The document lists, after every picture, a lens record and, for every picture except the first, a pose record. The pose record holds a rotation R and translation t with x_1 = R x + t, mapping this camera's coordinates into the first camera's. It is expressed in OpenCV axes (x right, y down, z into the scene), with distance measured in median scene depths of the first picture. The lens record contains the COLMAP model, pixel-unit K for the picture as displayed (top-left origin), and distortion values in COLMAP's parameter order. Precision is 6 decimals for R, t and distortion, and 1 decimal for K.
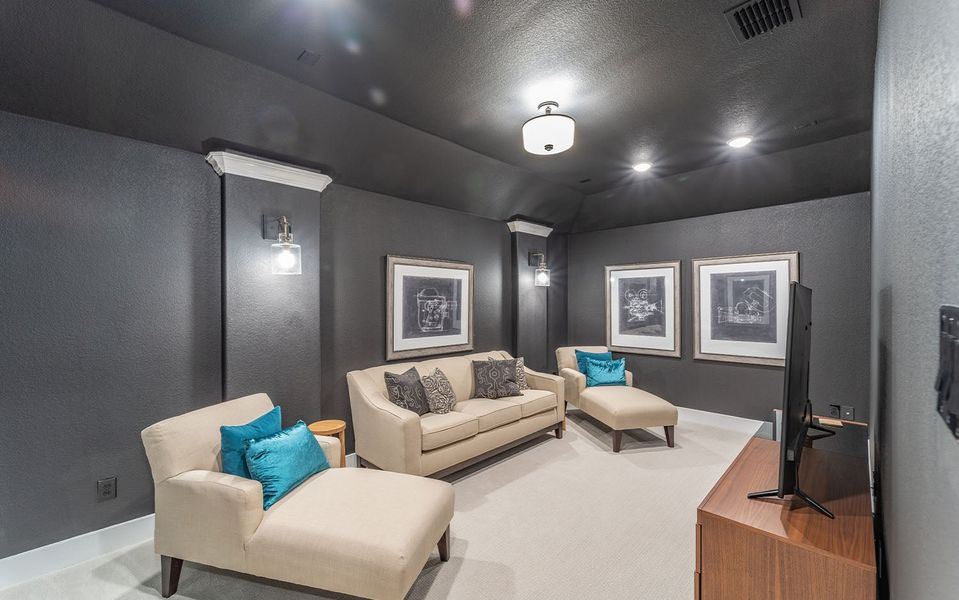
lens RADIAL K [[382.9, 0, 482.8], [0, 382.9, 301.2], [0, 0, 1]] dist [-0.001602, -0.000632]
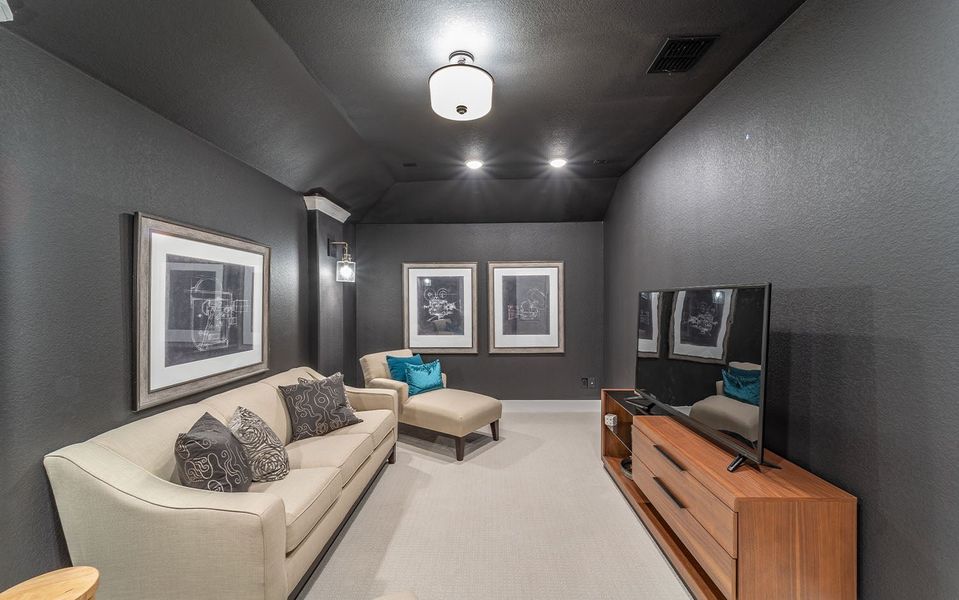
lens RADIAL K [[382.9, 0, 478.1], [0, 382.9, 301.4], [0, 0, 1]] dist [-0.001602, -0.000632]
pose [[0.731460, -0.001070, 0.681883, -0.235302], [0.001305, 0.999999, 0.000169, 0.002535], [-0.681883, 0.000766, 0.731461, 0.255080]]
